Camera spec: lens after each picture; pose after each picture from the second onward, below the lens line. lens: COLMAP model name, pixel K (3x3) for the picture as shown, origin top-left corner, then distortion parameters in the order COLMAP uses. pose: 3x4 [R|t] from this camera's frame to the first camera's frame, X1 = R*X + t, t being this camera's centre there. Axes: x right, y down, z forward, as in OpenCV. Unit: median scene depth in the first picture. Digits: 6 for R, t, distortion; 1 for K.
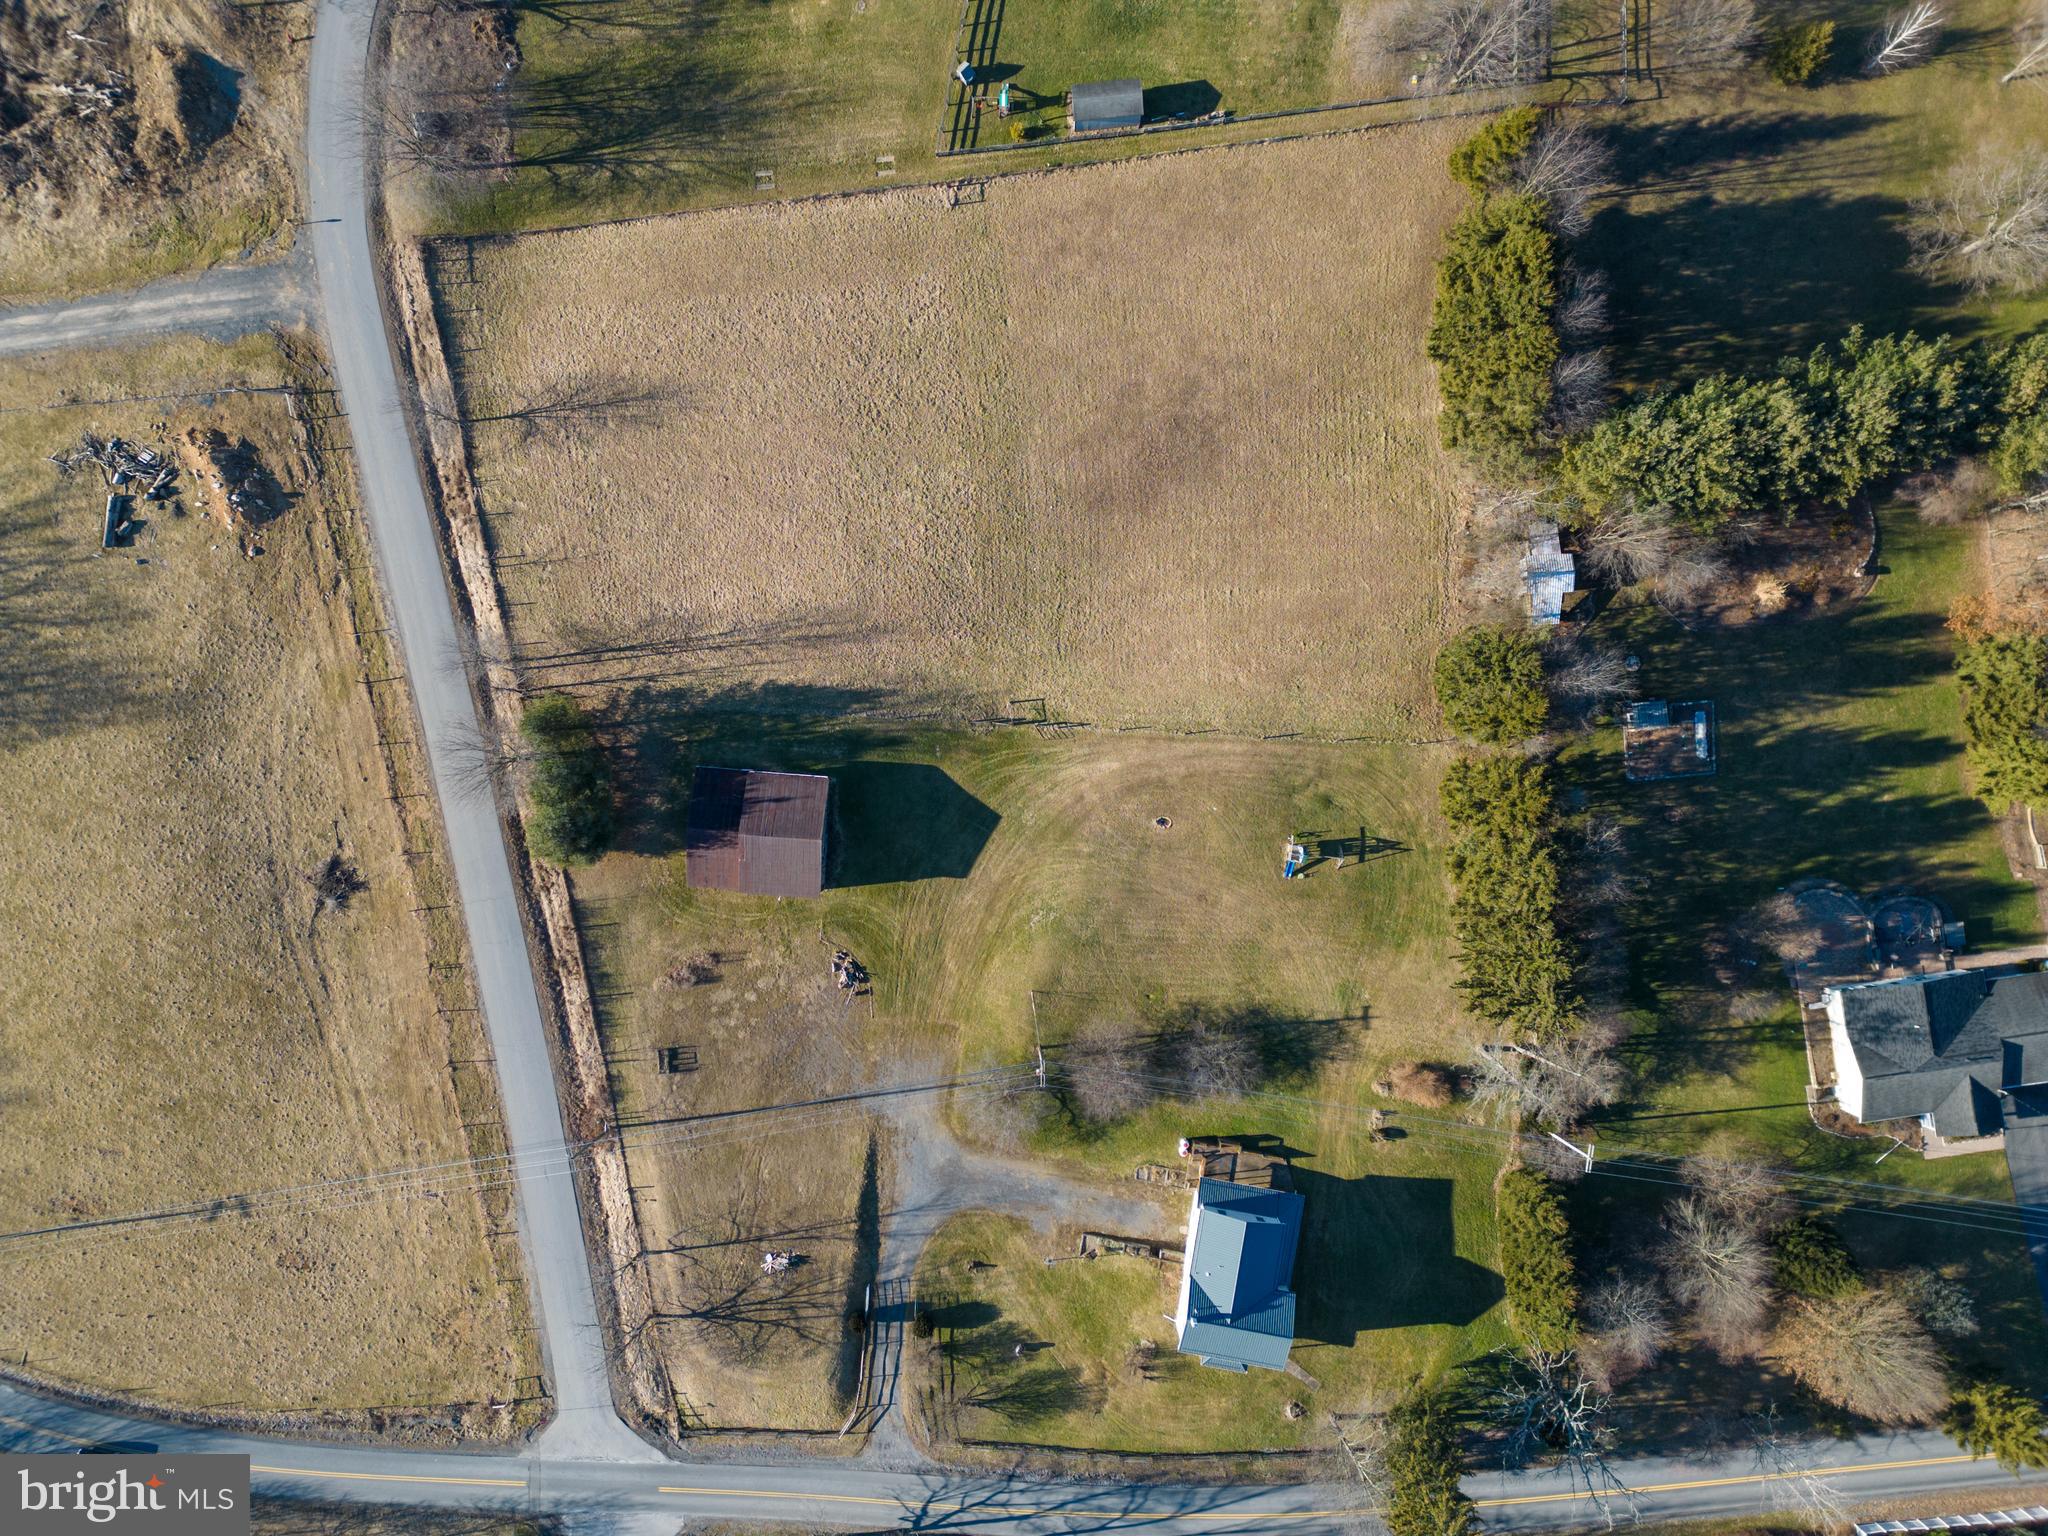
lens RADIAL K [[1417.1, 0, 1027.9], [0, 1417.1, 761.2], [0, 0, 1]] dist [0.088905, -0.086598]
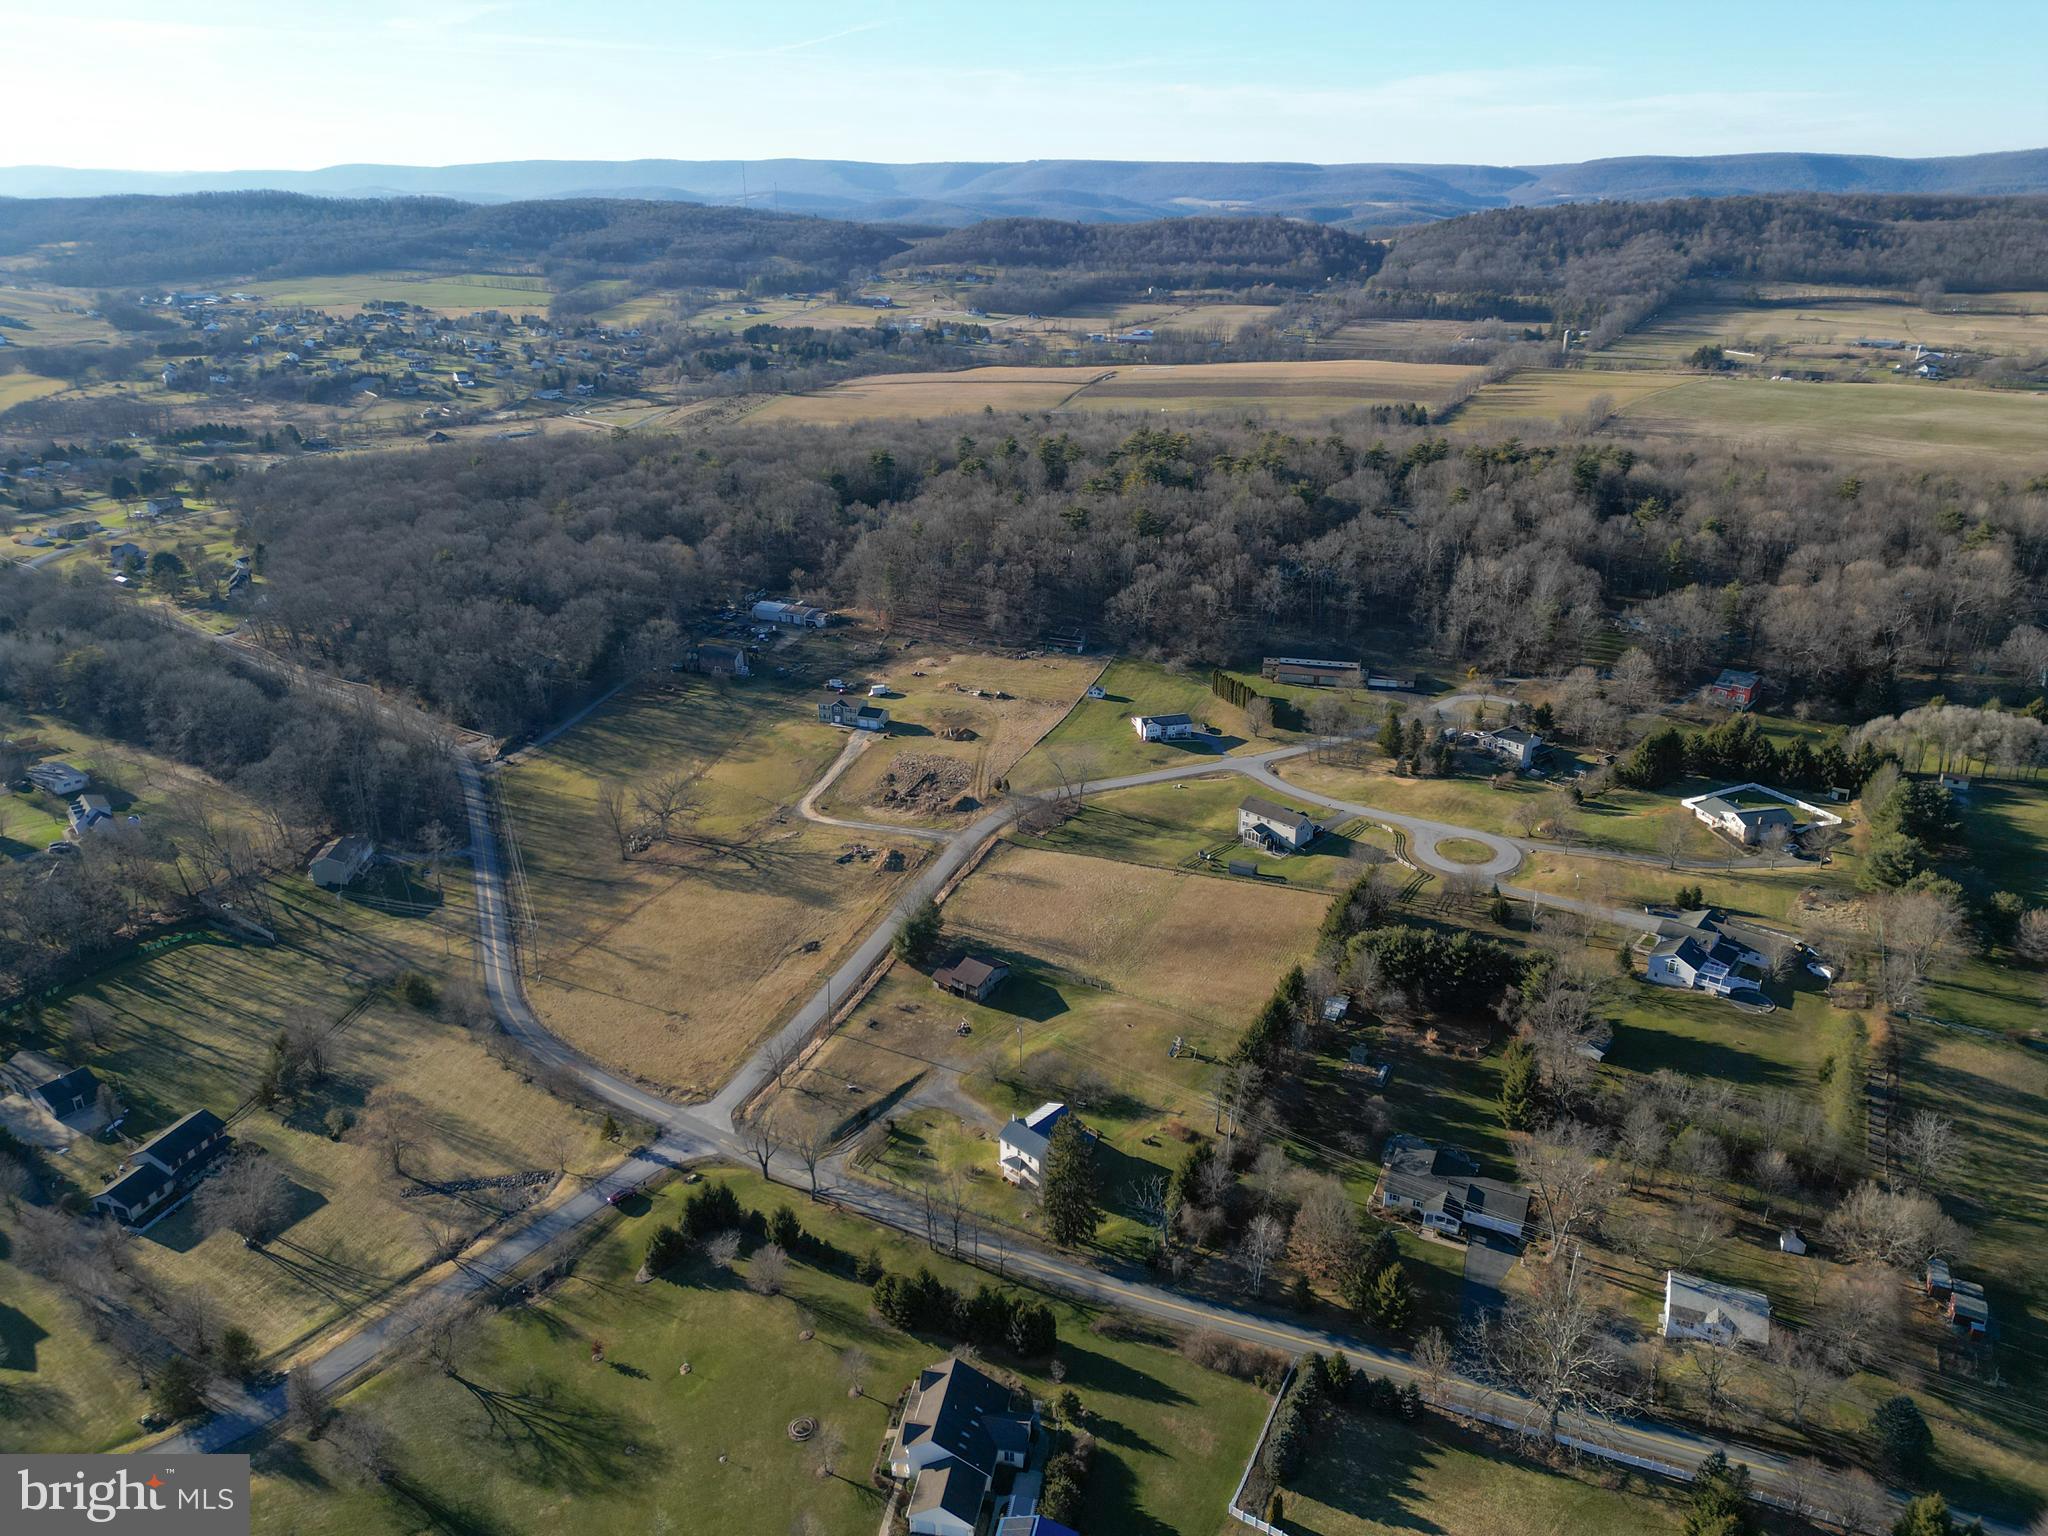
lens RADIAL K [[1413.6, 0, 1030.2], [0, 1413.6, 758.2], [0, 0, 1]] dist [0.104445, -0.112614]
pose [[0.835282, 0.208305, -0.508835, 0.956242], [-0.549822, 0.317167, -0.772723, 1.617872], [0.000423, 0.925210, 0.379454, -0.168799]]
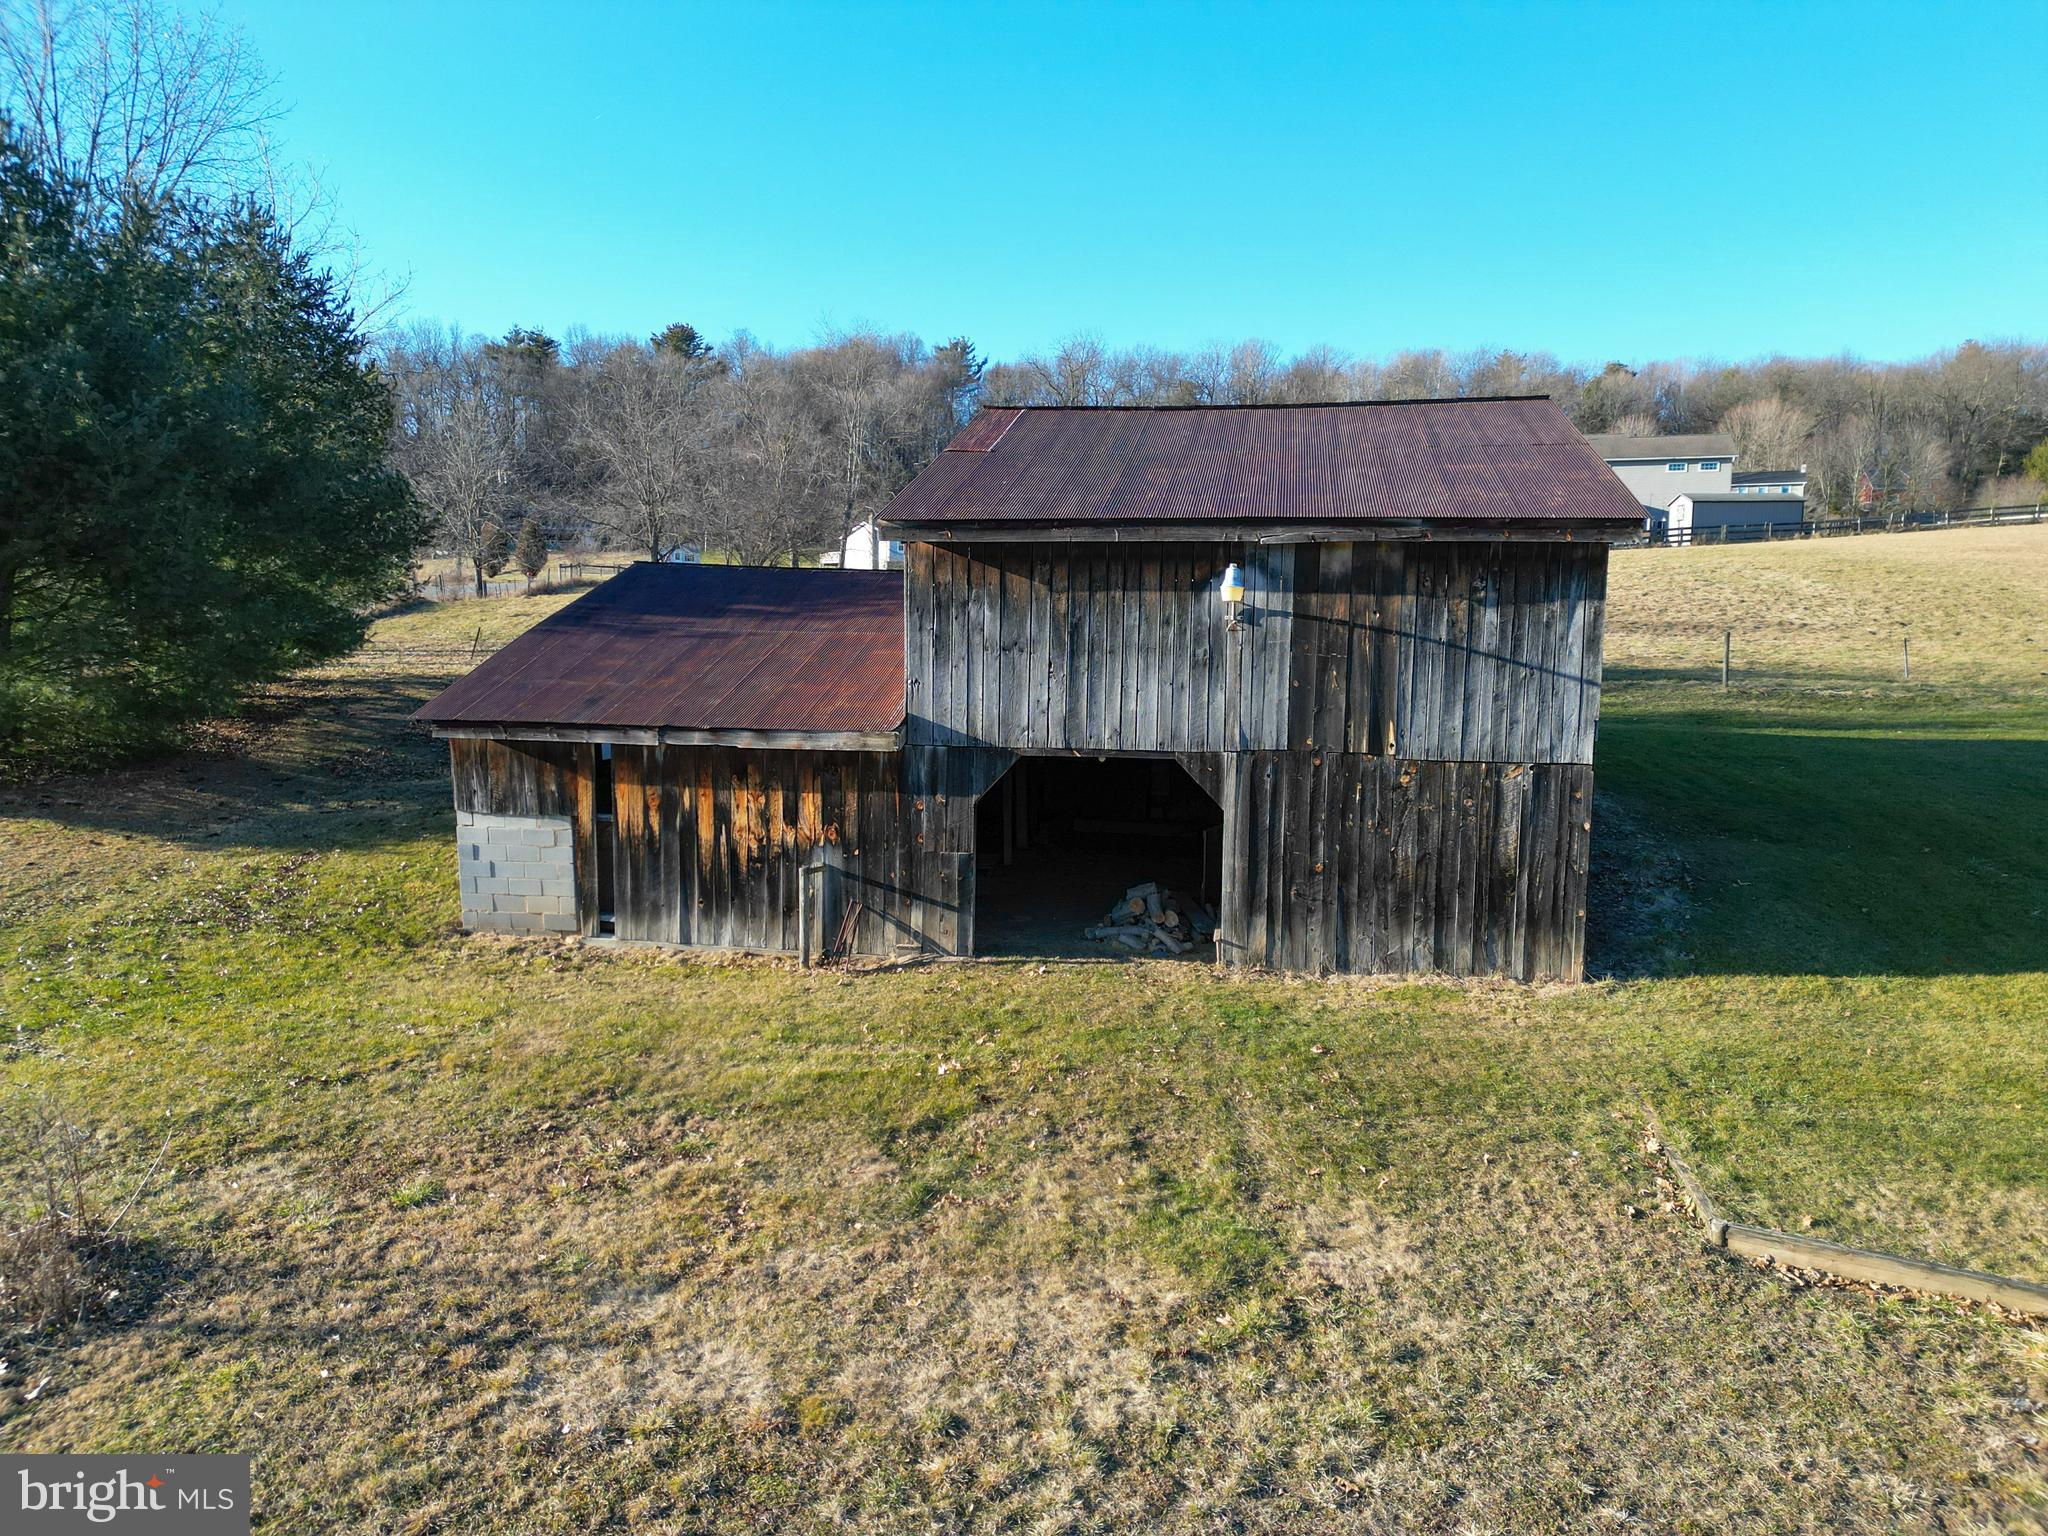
lens RADIAL K [[1417.1, 0, 1027.9], [0, 1417.1, 761.2], [0, 0, 1]] dist [0.088905, -0.086598]
pose [[0.994505, 0.028480, -0.100746, -0.176739], [-0.103045, 0.096148, -0.990019, 0.198897], [-0.018509, 0.994960, 0.098554, 0.989074]]
